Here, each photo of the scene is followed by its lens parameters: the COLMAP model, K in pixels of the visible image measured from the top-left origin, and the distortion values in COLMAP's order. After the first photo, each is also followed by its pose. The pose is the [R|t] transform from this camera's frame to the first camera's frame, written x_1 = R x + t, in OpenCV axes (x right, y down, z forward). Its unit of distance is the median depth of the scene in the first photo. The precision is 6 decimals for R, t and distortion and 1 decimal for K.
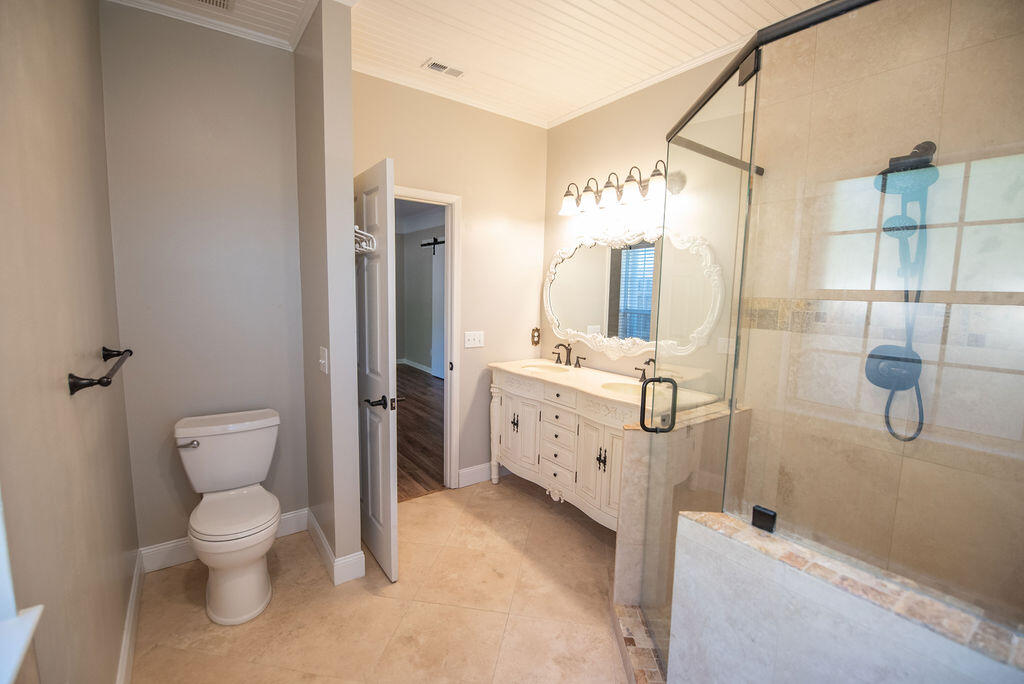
lens RADIAL K [[450.9, 0, 512.0], [0, 450.9, 342.0], [0, 0, 1]] dist [0.000823, -0.009867]
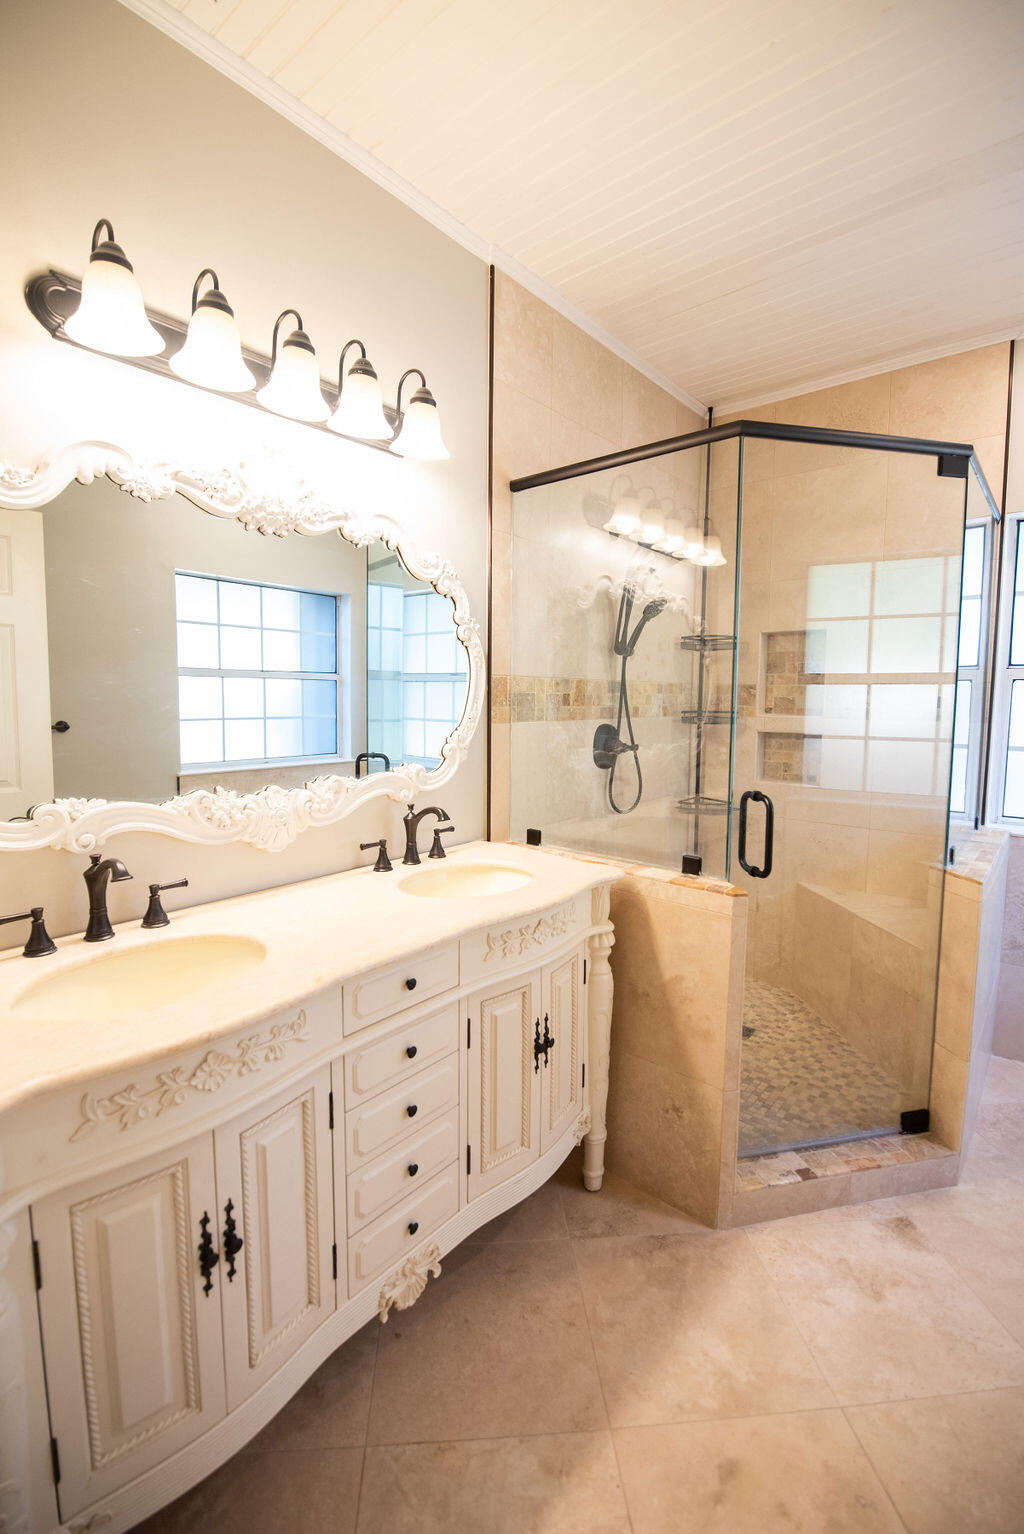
lens RADIAL K [[675.5, 0, 516.4], [0, 675.5, 755.9], [0, 0, 1]] dist [0.000823, -0.009867]
pose [[-0.248689, -0.107811, 0.962565, -0.434782], [0.099790, 0.985646, 0.136178, -0.117073], [-0.963429, 0.129920, -0.234360, 1.248075]]
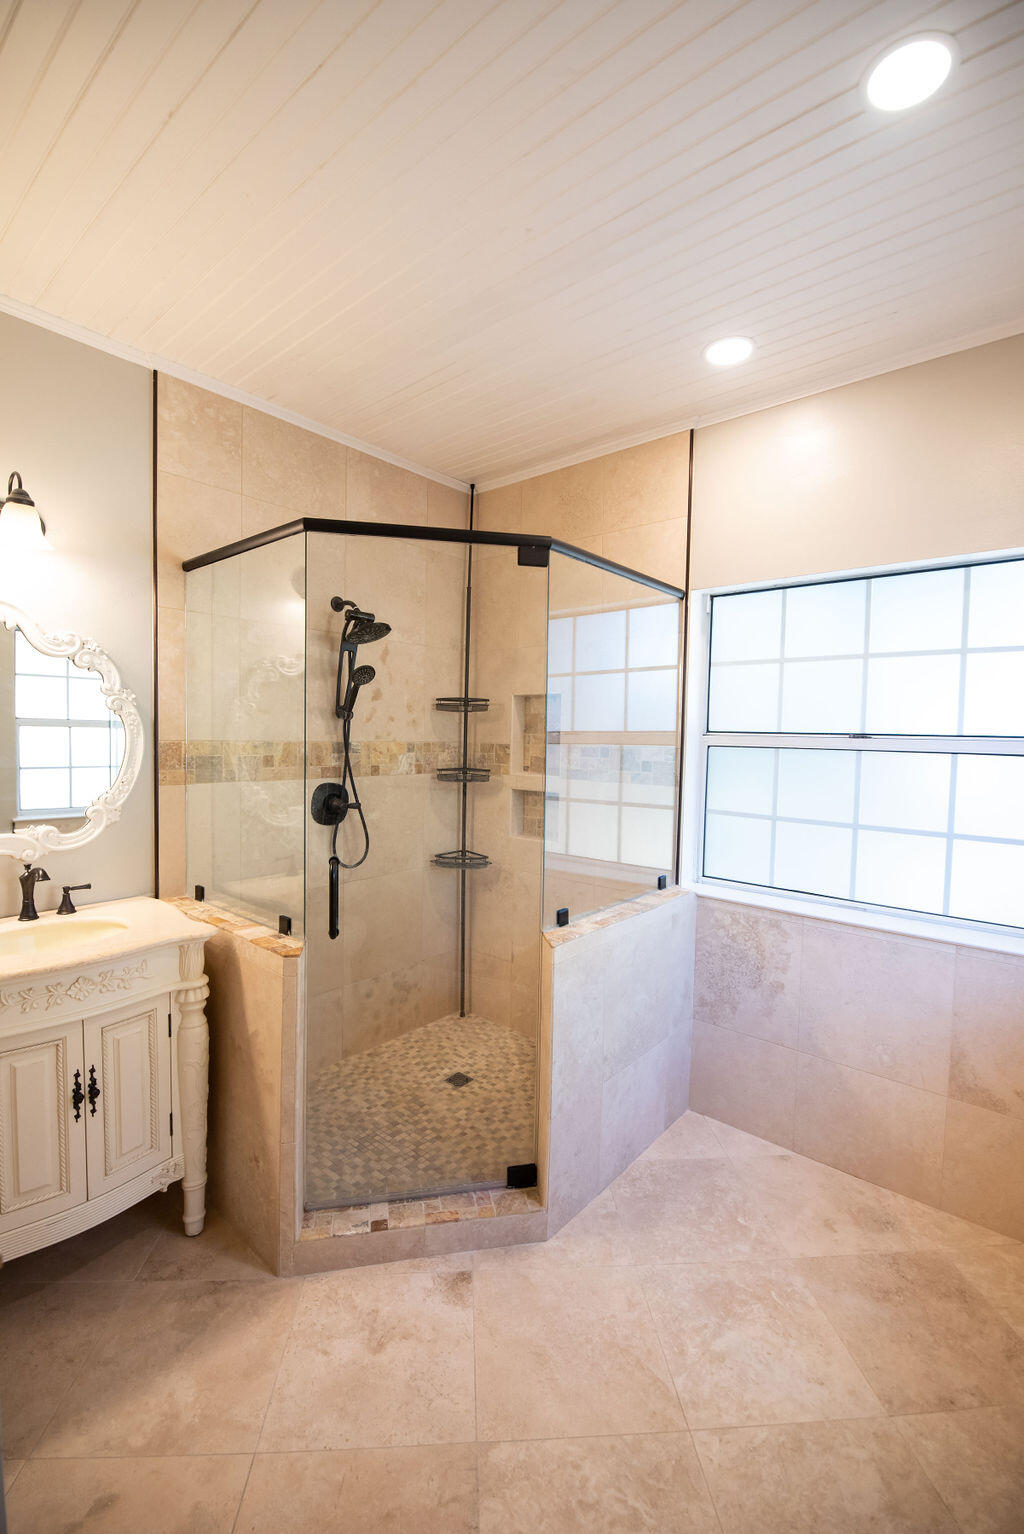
lens RADIAL K [[664.1, 0, 512.0], [0, 664.1, 767.0], [0, 0, 1]] dist [0.001122, -0.009222]
pose [[-0.234118, -0.074271, 0.969367, -0.600294], [0.089146, 0.991237, 0.097477, -0.114102], [-0.968112, 0.109237, -0.225446, 0.750451]]
